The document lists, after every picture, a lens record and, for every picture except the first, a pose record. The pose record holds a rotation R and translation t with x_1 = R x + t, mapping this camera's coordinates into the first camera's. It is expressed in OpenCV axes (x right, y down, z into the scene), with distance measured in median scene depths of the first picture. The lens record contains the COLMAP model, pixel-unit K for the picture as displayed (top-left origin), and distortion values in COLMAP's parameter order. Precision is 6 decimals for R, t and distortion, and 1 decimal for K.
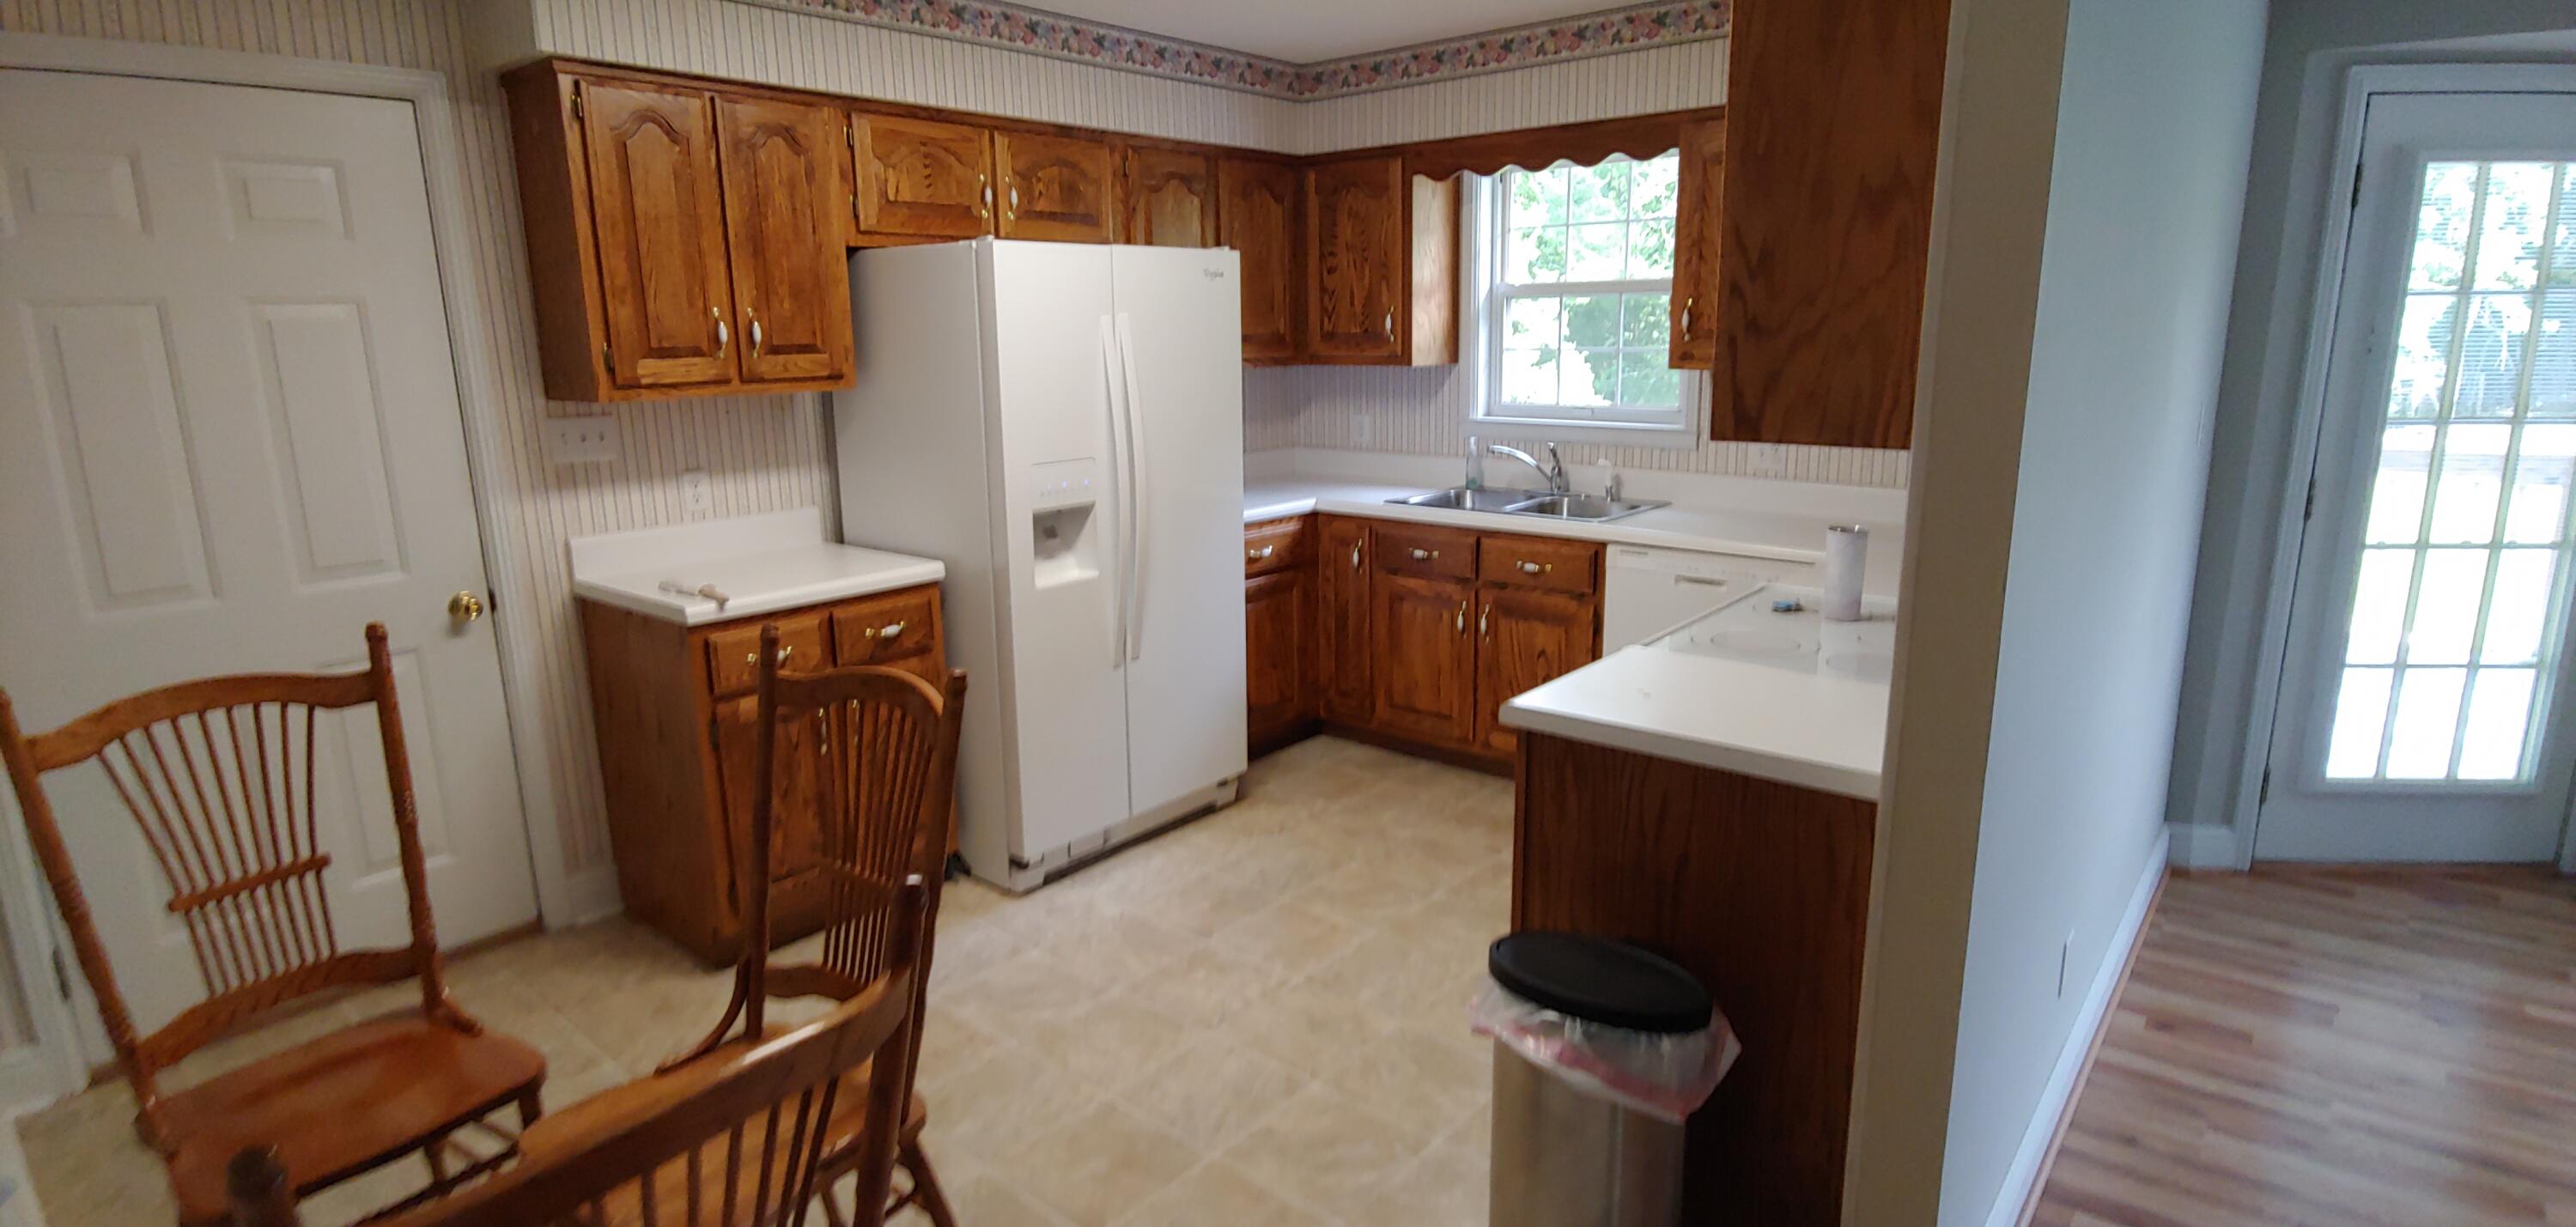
lens RADIAL K [[1295.7, 0, 1276.7], [0, 1295.7, 609.6], [0, 0, 1]] dist [-0.003652, -0.004184]
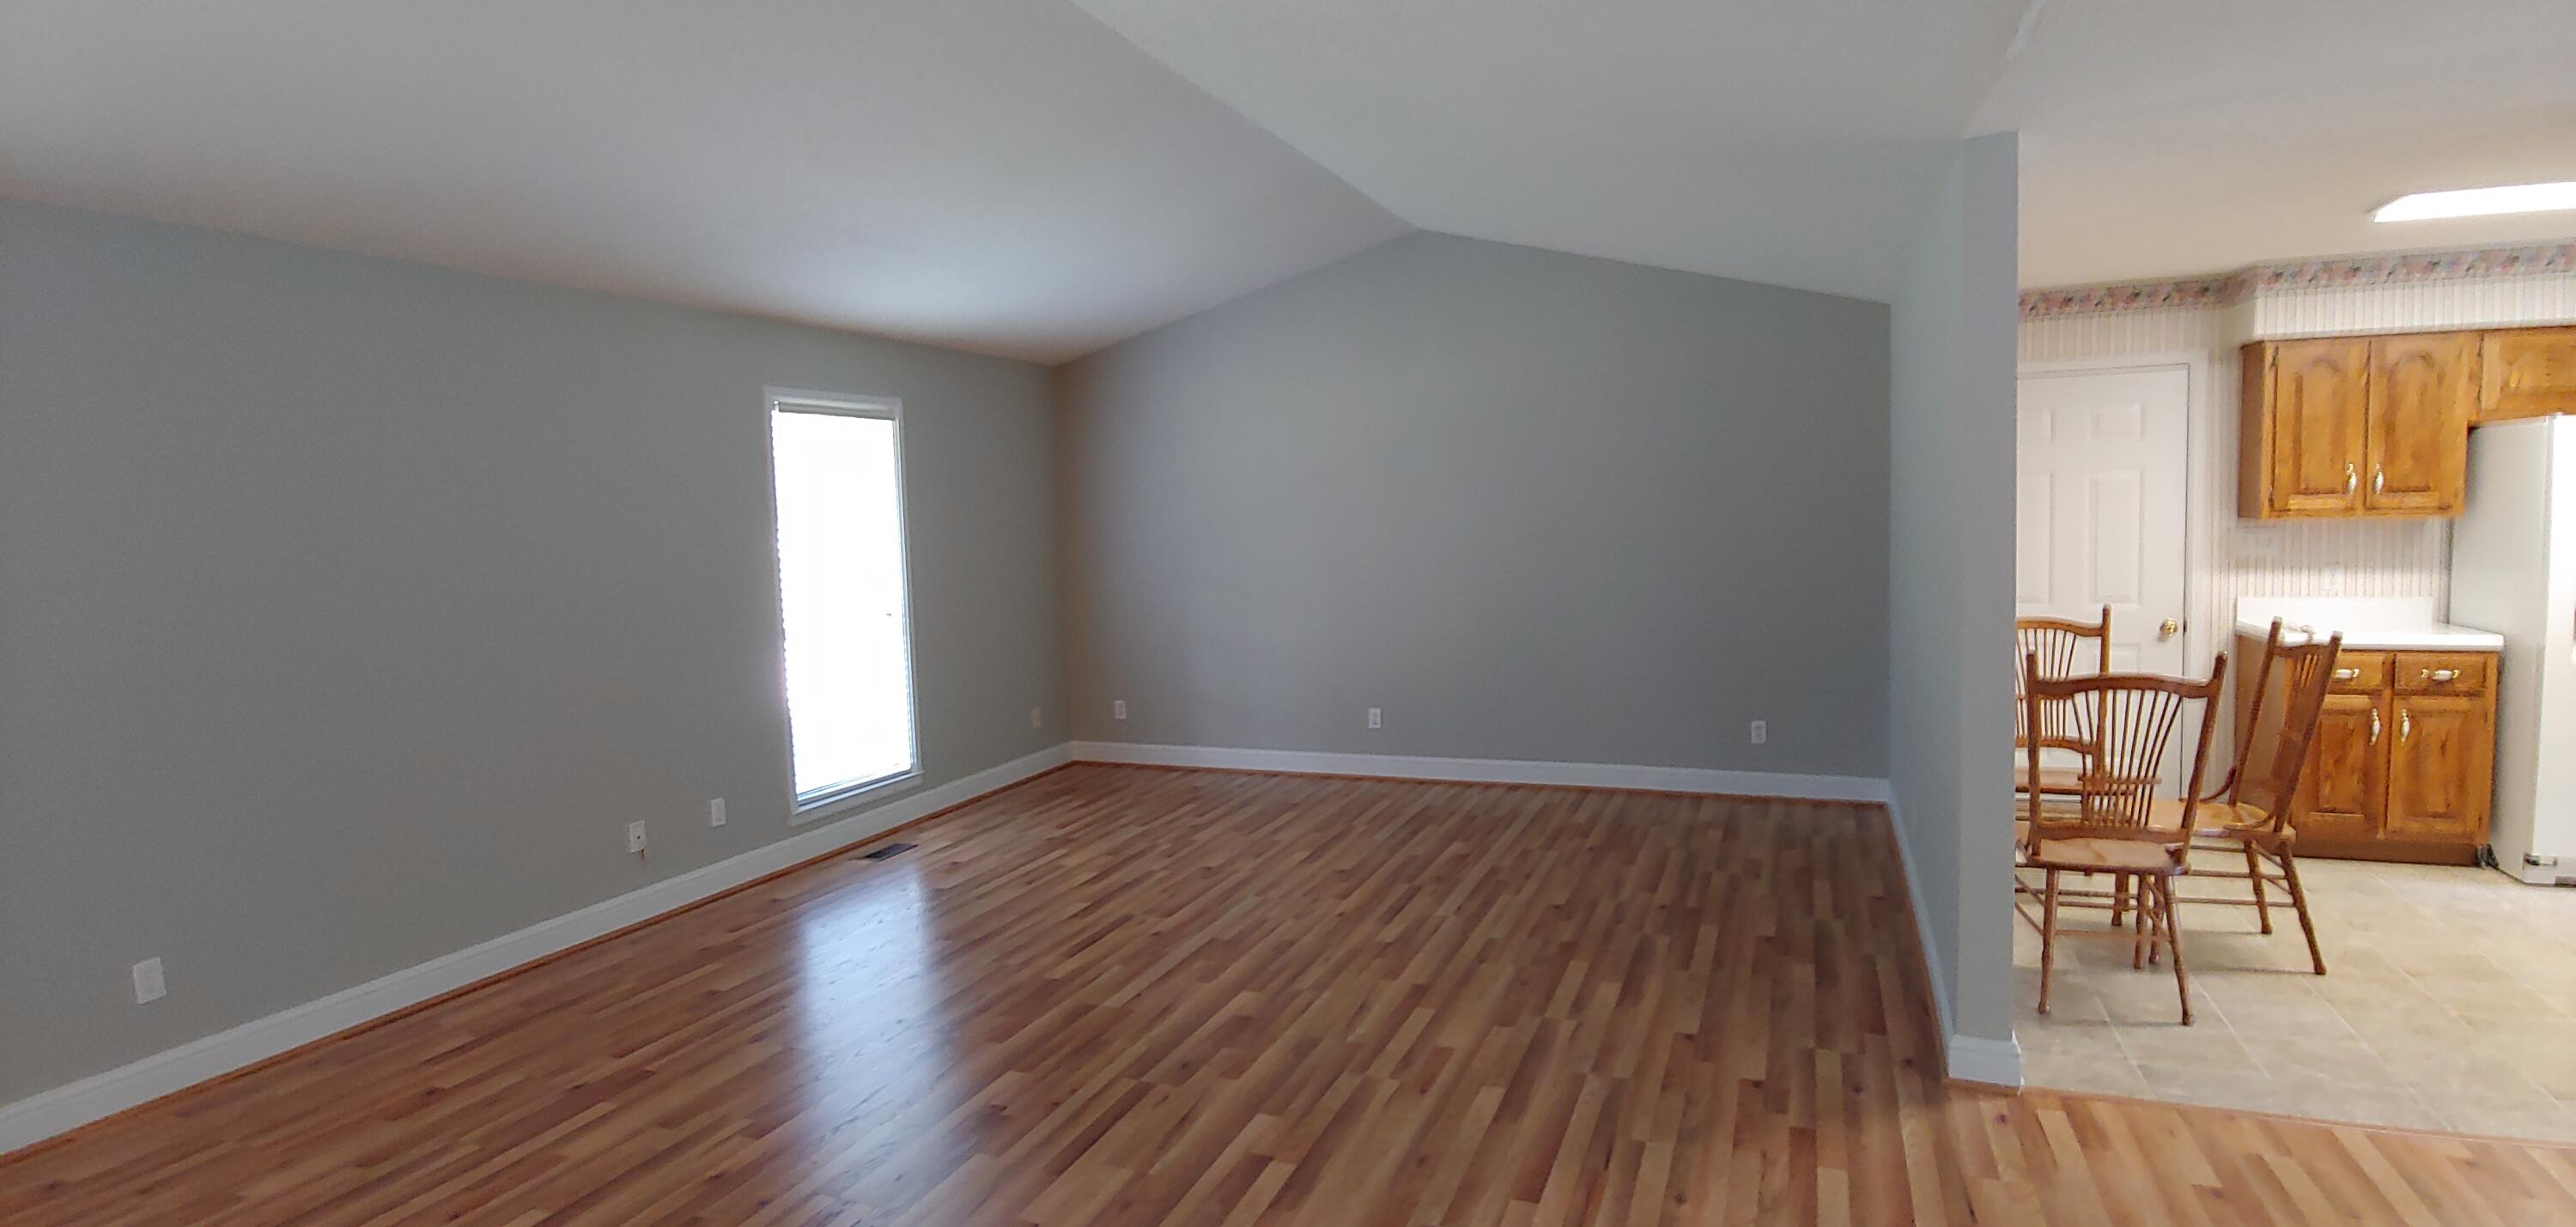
lens RADIAL K [[1295.7, 0, 1277.2], [0, 1295.7, 601.5], [0, 0, 1]] dist [-0.003652, -0.004184]
pose [[0.320914, 0.077658, -0.943919, 0.659620], [-0.182519, 0.983022, 0.018823, 0.148285], [0.929355, 0.166243, 0.329640, -0.750795]]
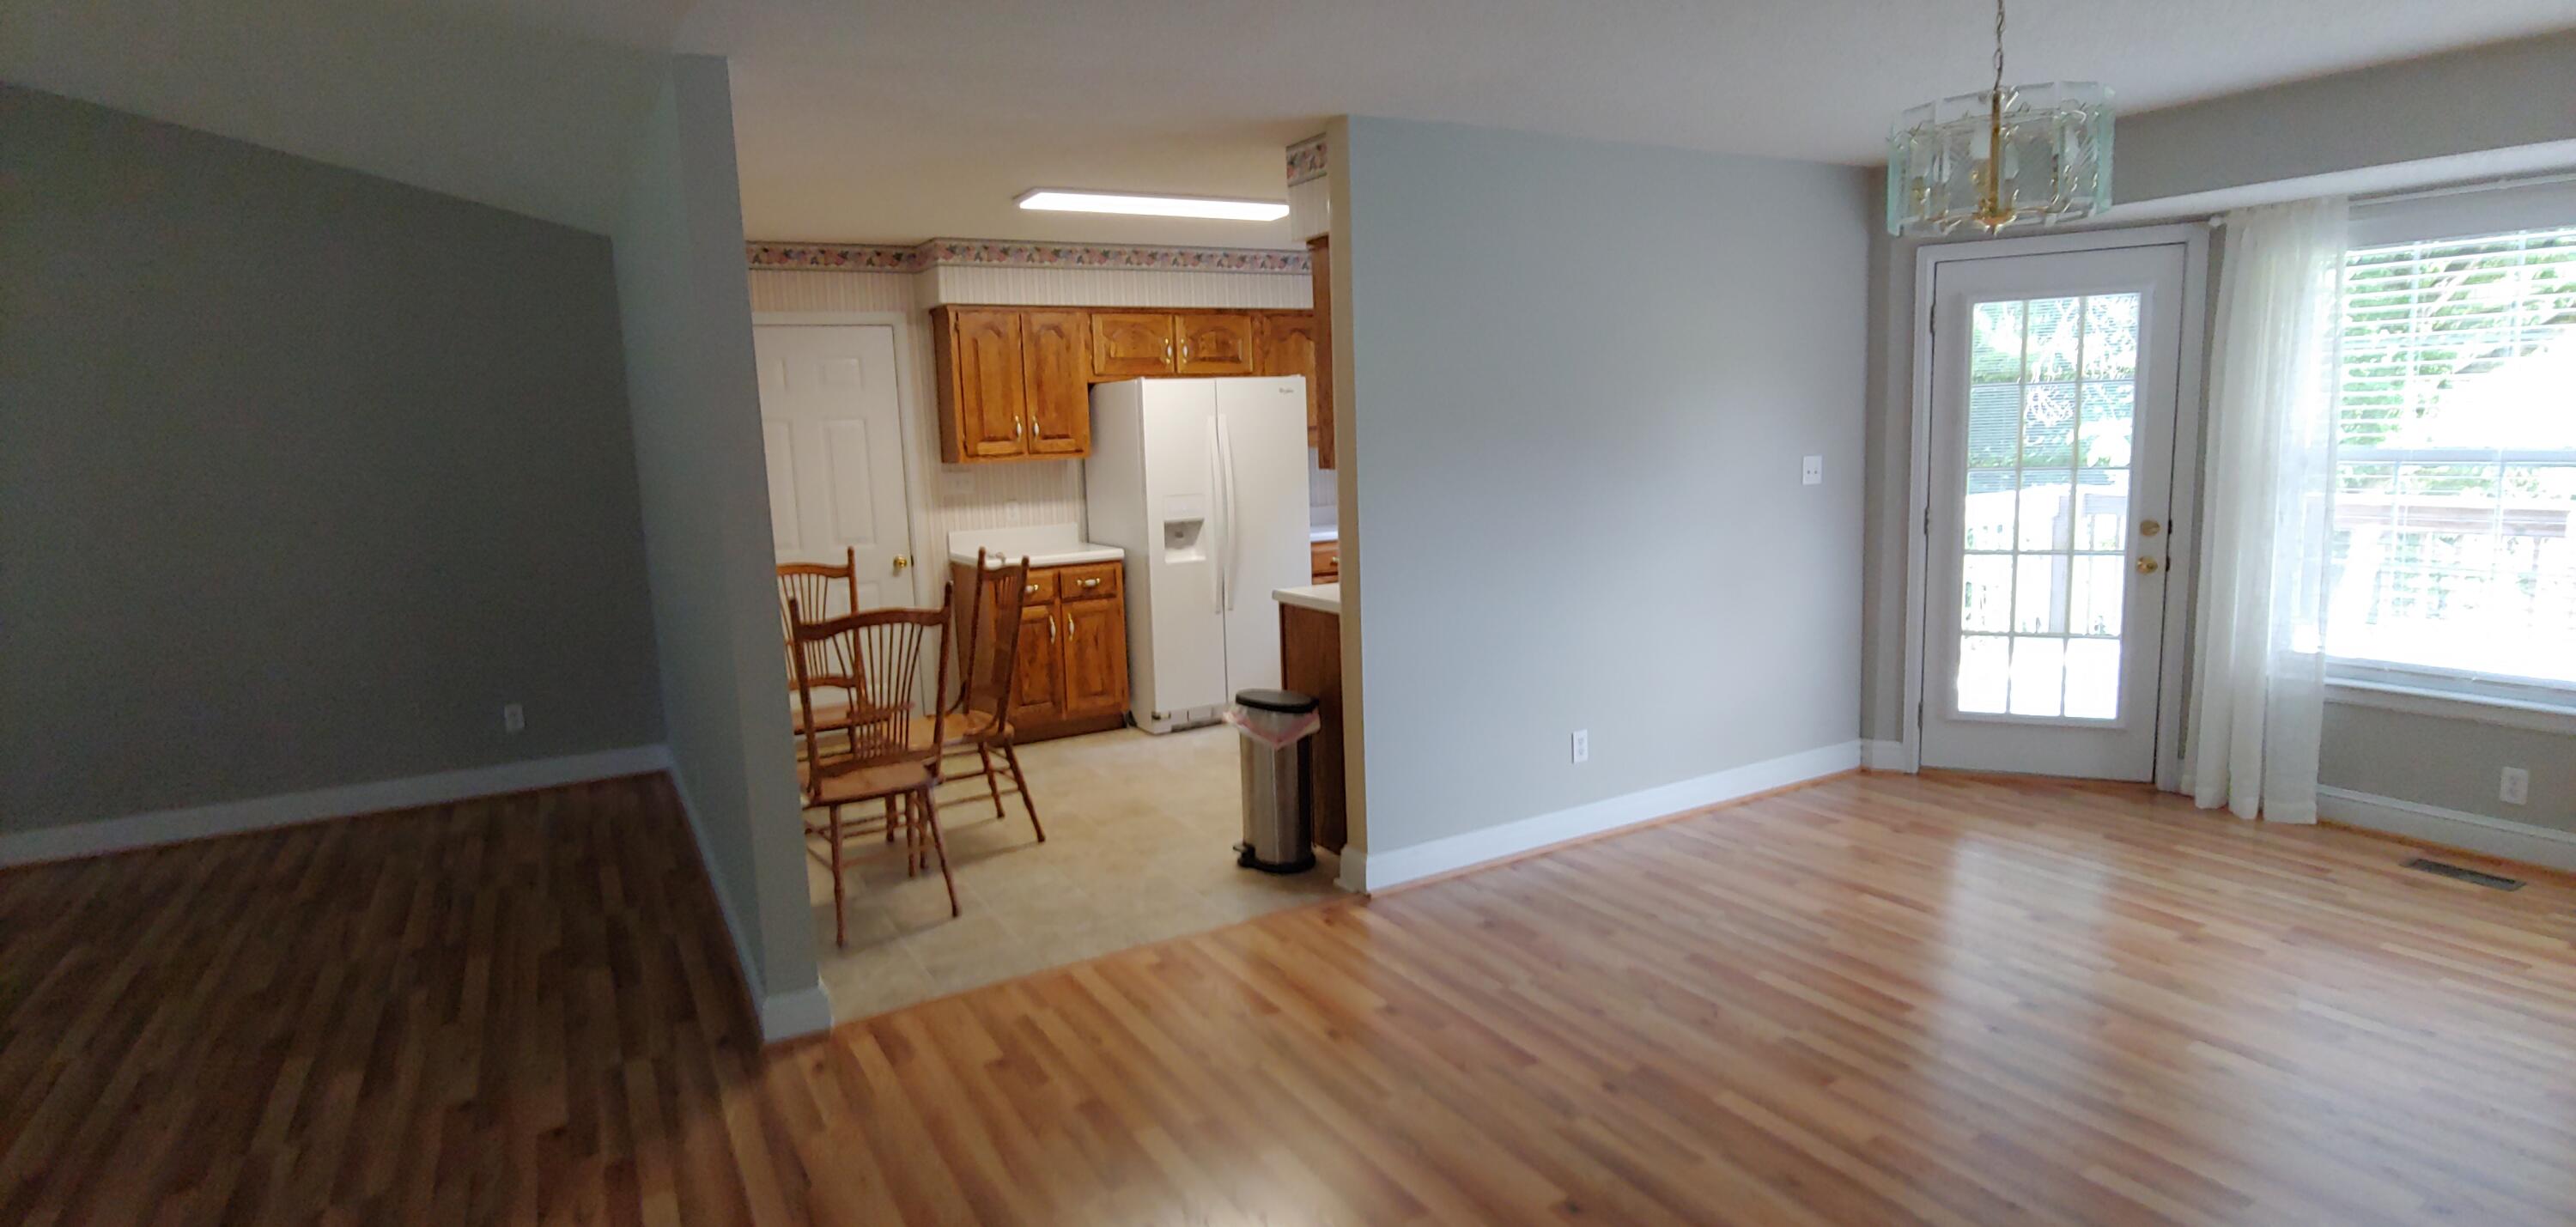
lens RADIAL K [[1295.7, 0, 1267.7], [0, 1295.7, 608.5], [0, 0, 1]] dist [-0.003652, -0.004184]
pose [[0.939285, 0.031213, -0.341717, 0.586664], [-0.053134, 0.997073, -0.054978, 0.142335], [0.339000, 0.069797, 0.938194, -0.682810]]
